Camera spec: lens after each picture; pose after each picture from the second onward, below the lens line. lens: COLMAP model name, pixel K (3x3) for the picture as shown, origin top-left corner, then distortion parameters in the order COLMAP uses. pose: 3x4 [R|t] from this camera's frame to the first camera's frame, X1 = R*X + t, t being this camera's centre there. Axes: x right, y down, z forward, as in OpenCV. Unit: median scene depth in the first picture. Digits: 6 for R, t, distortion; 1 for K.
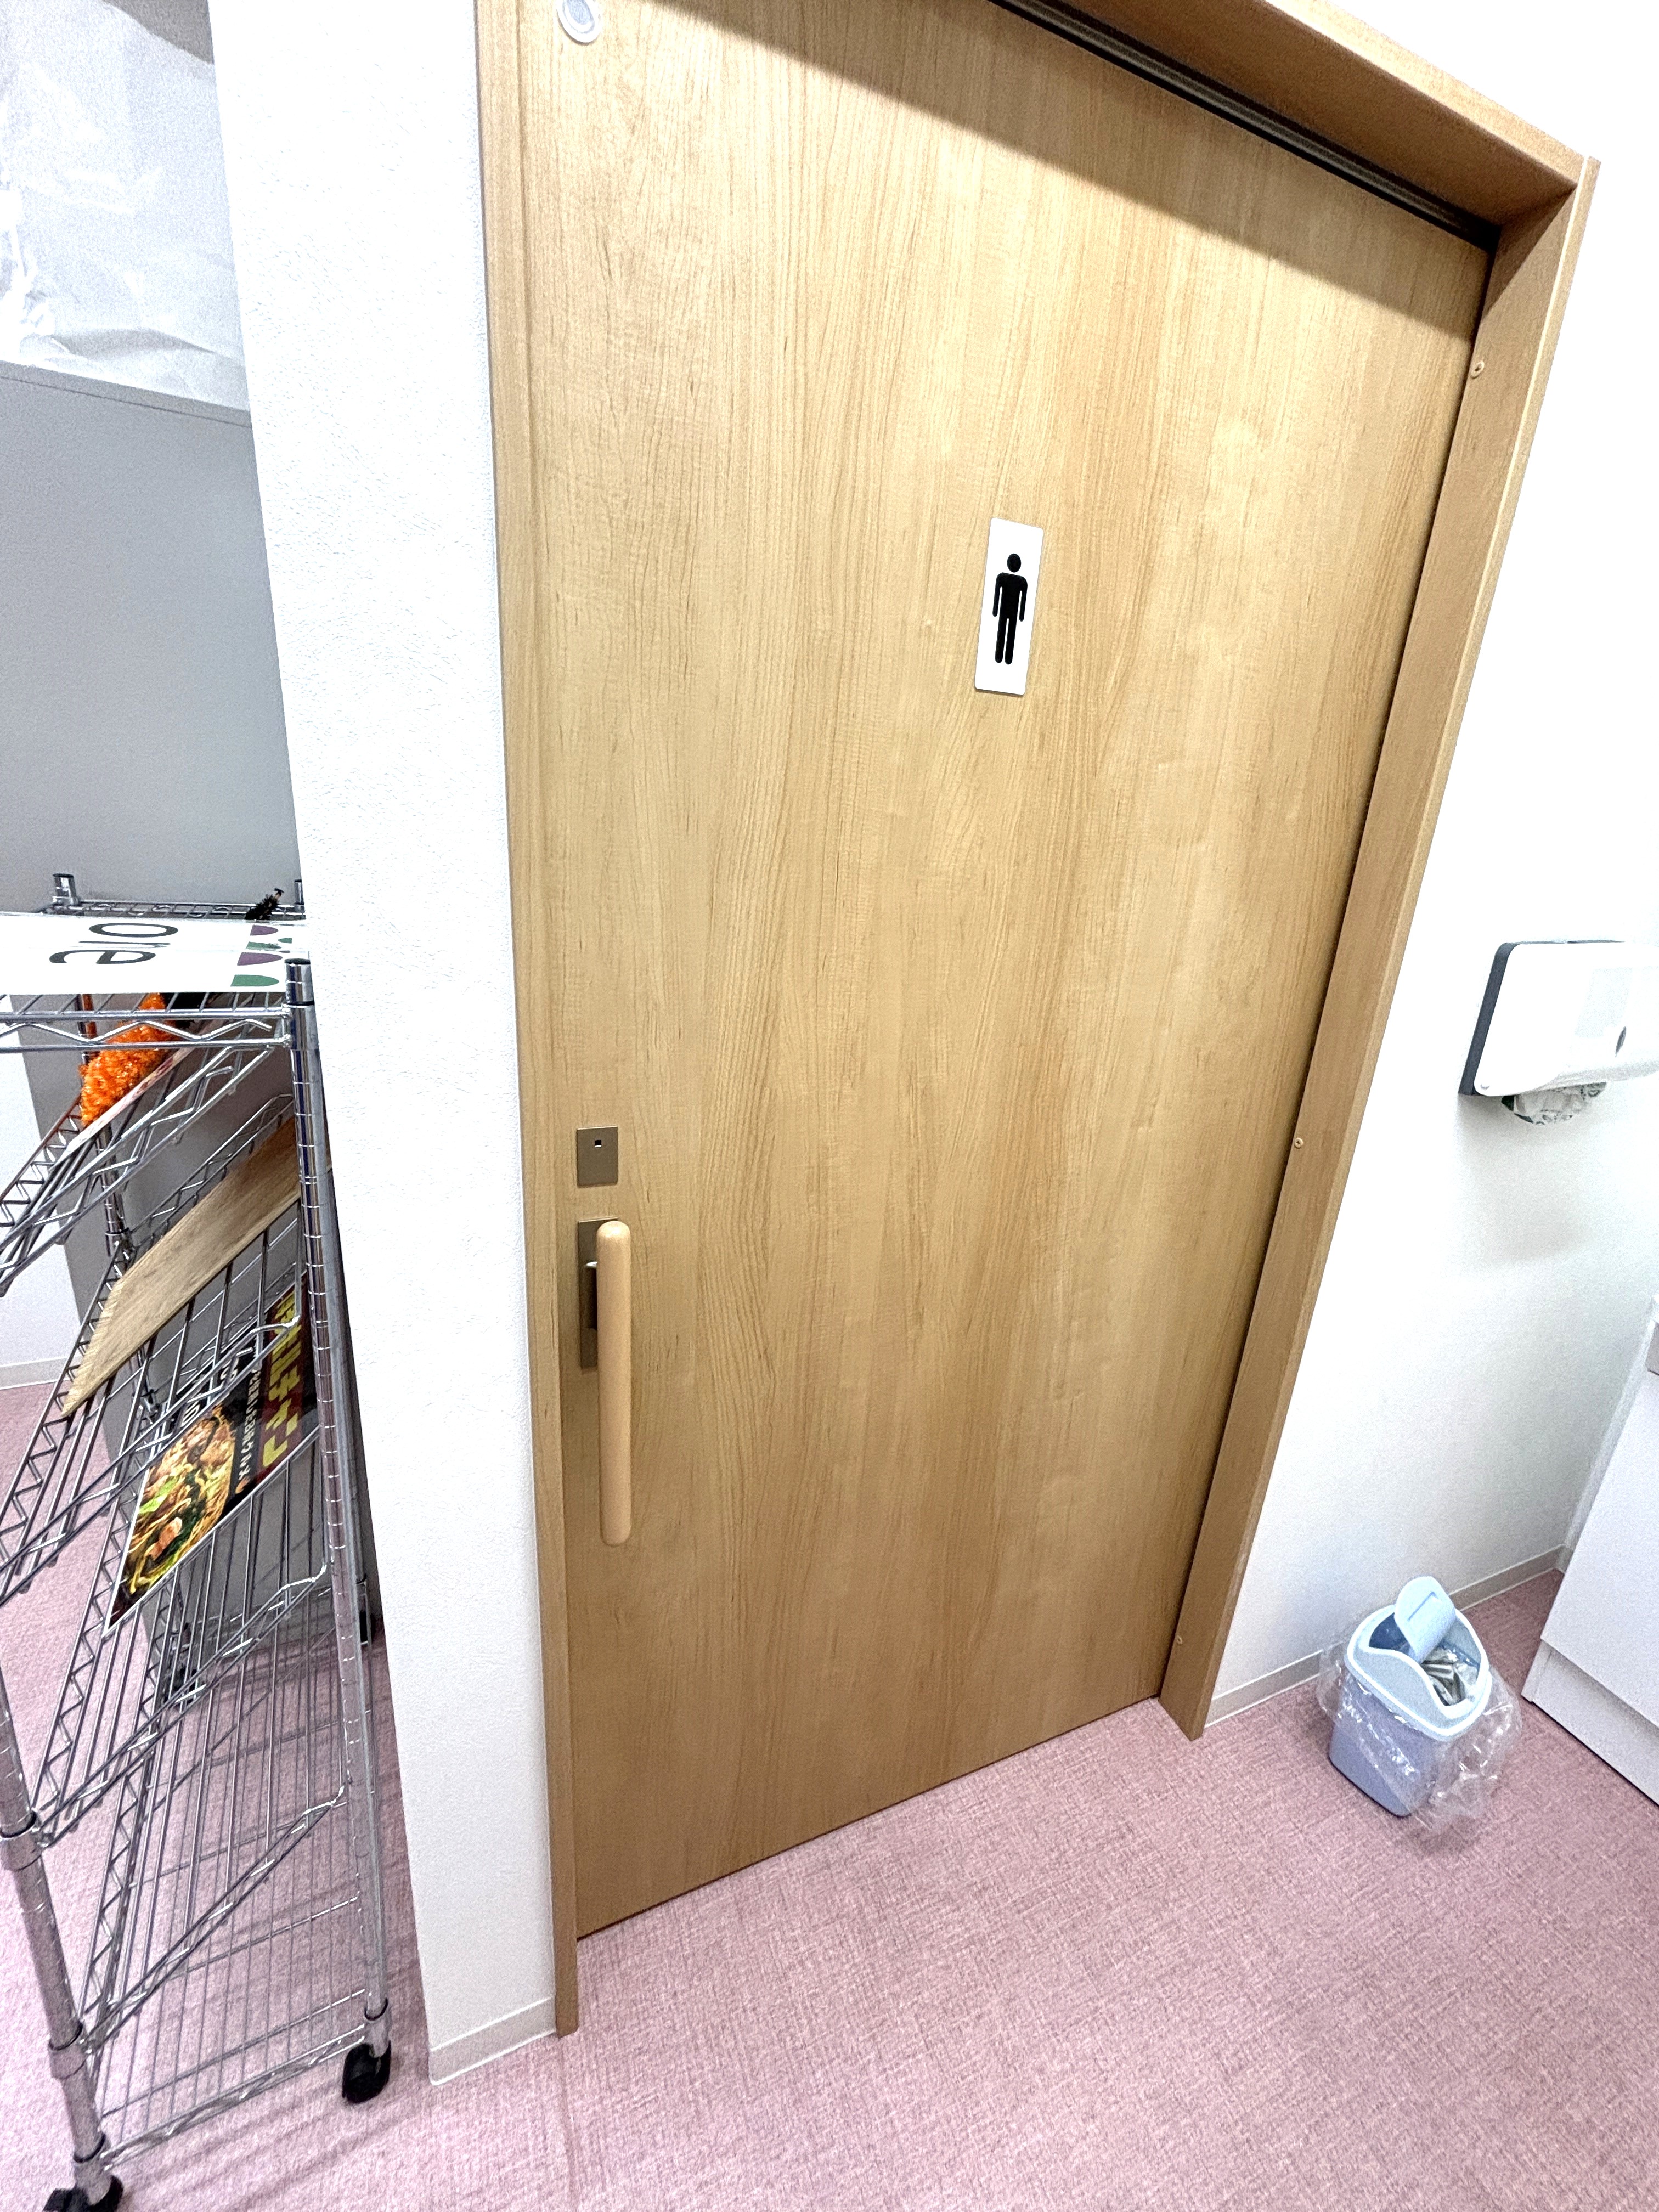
lens RADIAL K [[911.5, 0, 829.5], [0, 911.5, 1106.0], [0, 0, 1]] dist [-0.004230, -0.000517]
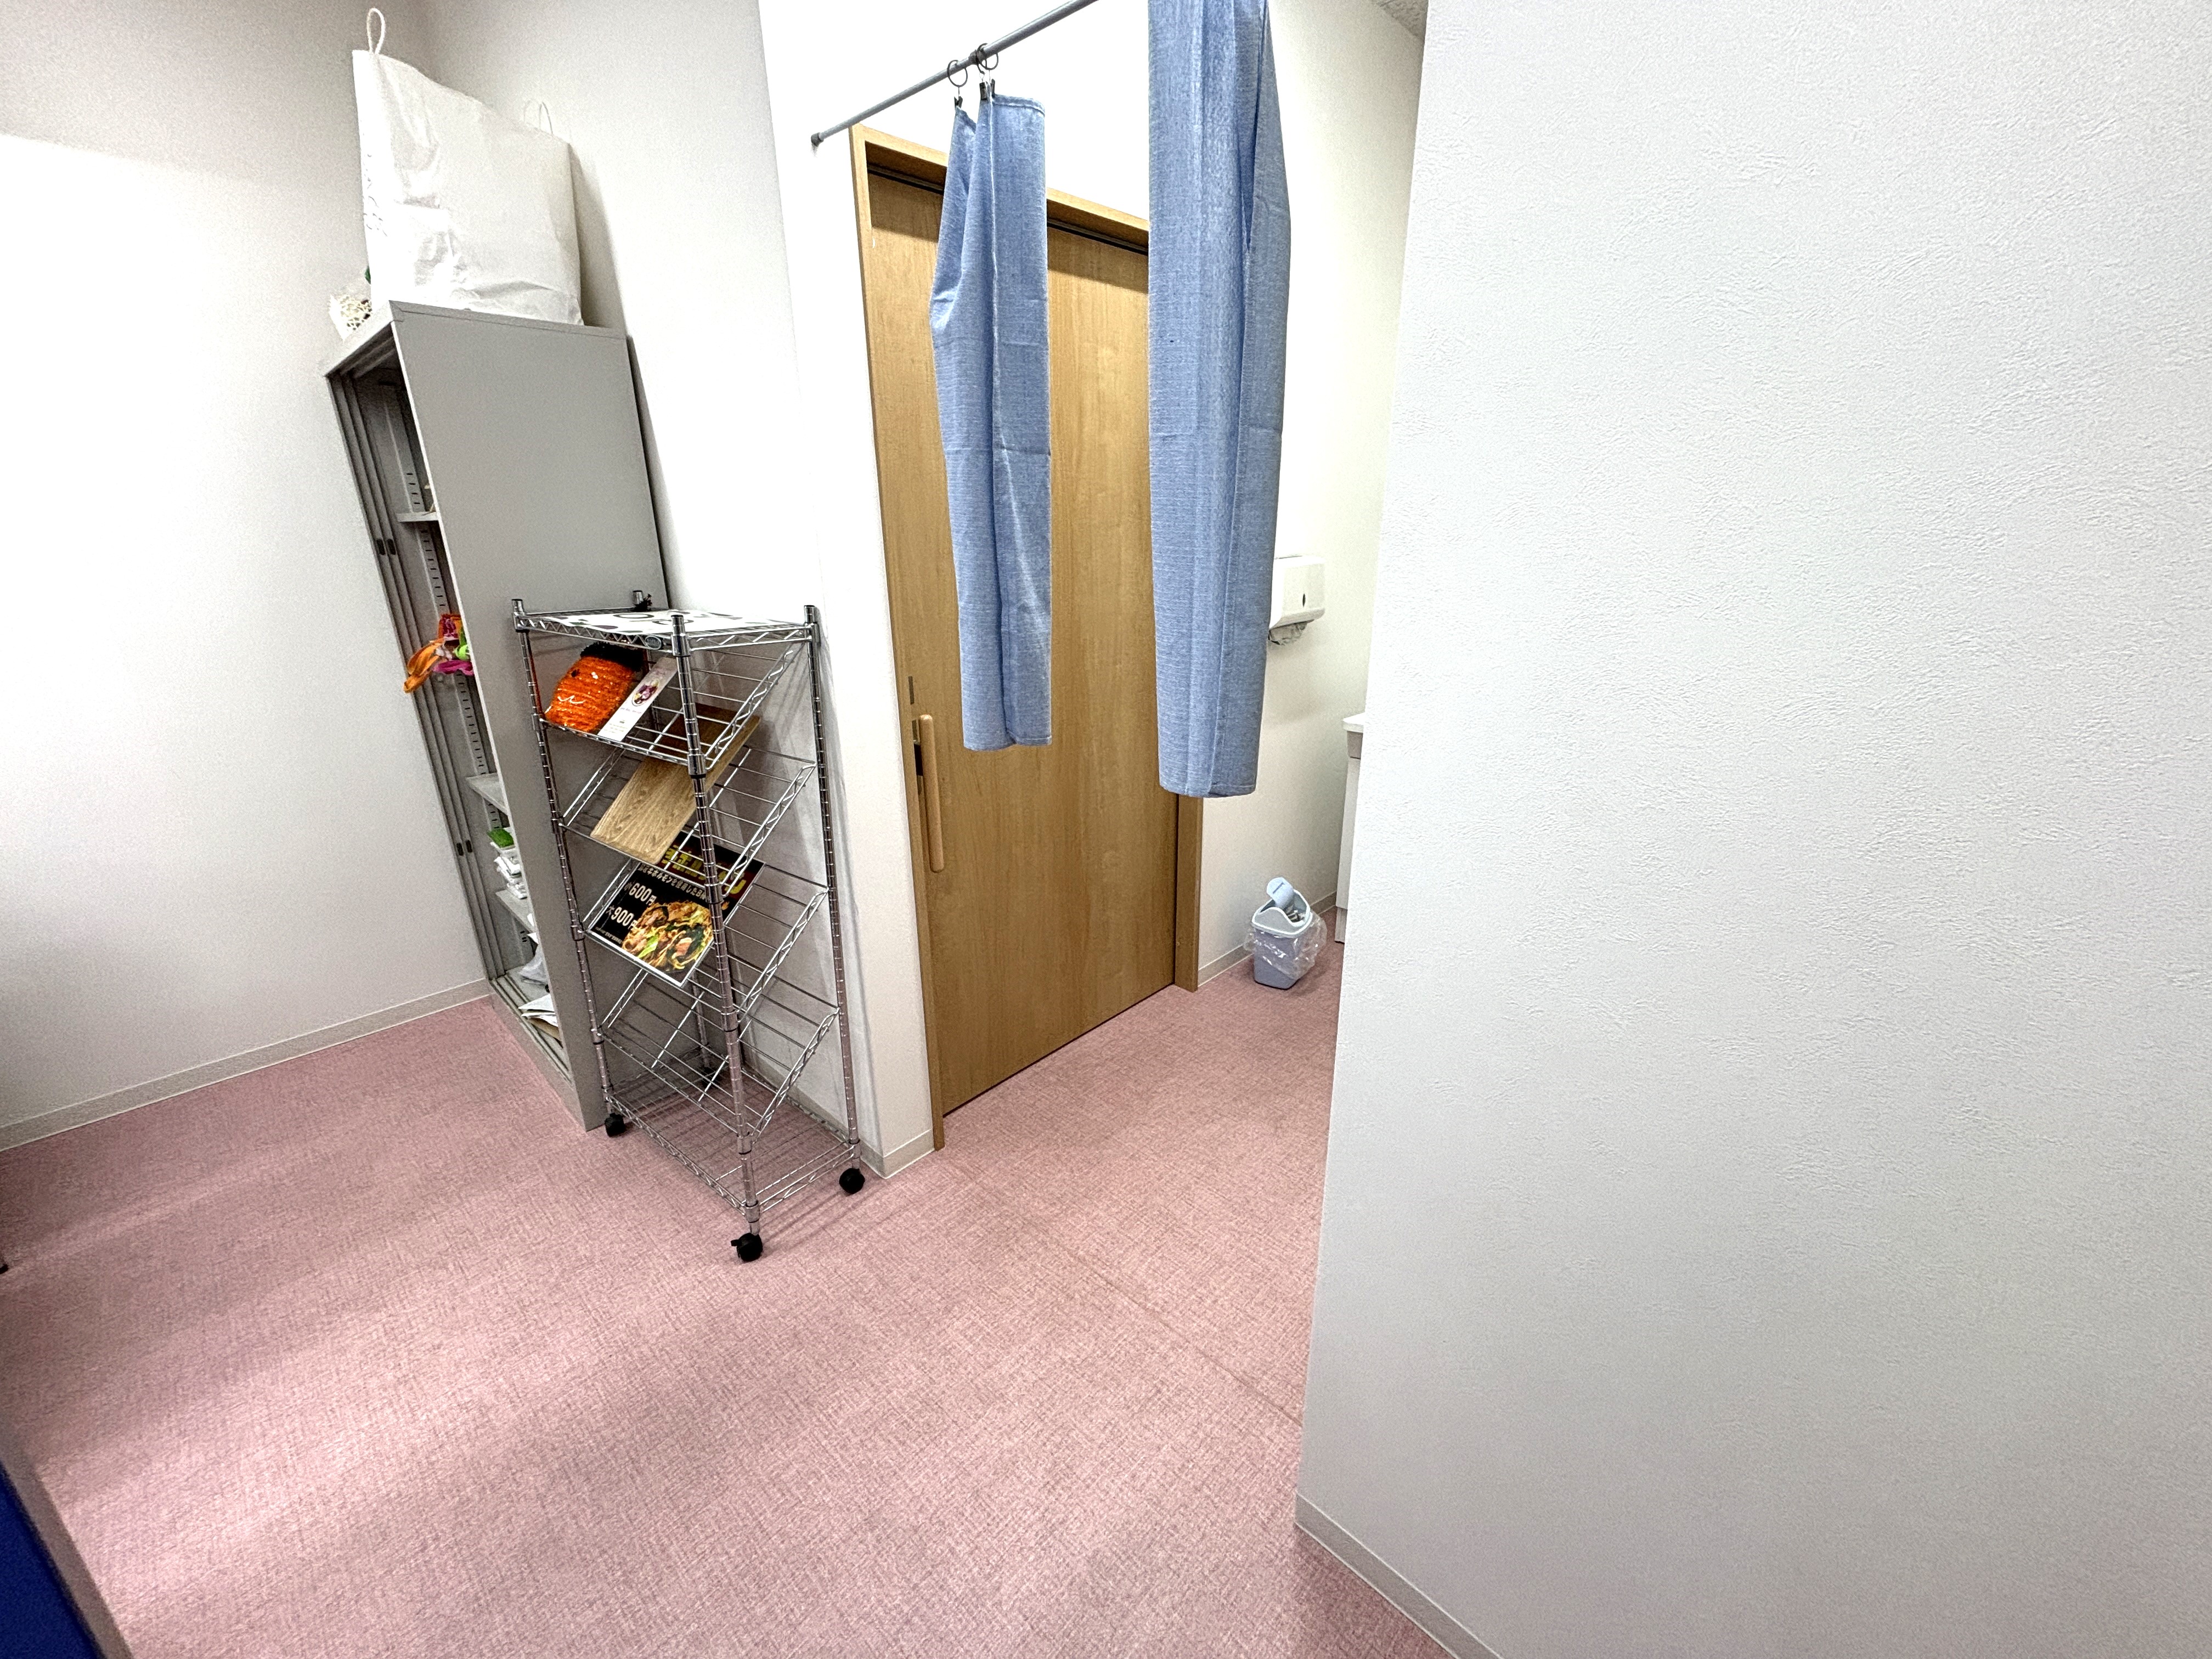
lens RADIAL K [[911.5, 0, 1103.3], [0, 911.5, 843.0], [0, 0, 1]] dist [-0.004230, -0.000517]
pose [[0.916688, -0.200761, 0.345510, -0.544509], [0.184427, 0.979594, 0.079888, 0.277064], [-0.354498, -0.009511, 0.935008, -1.054664]]
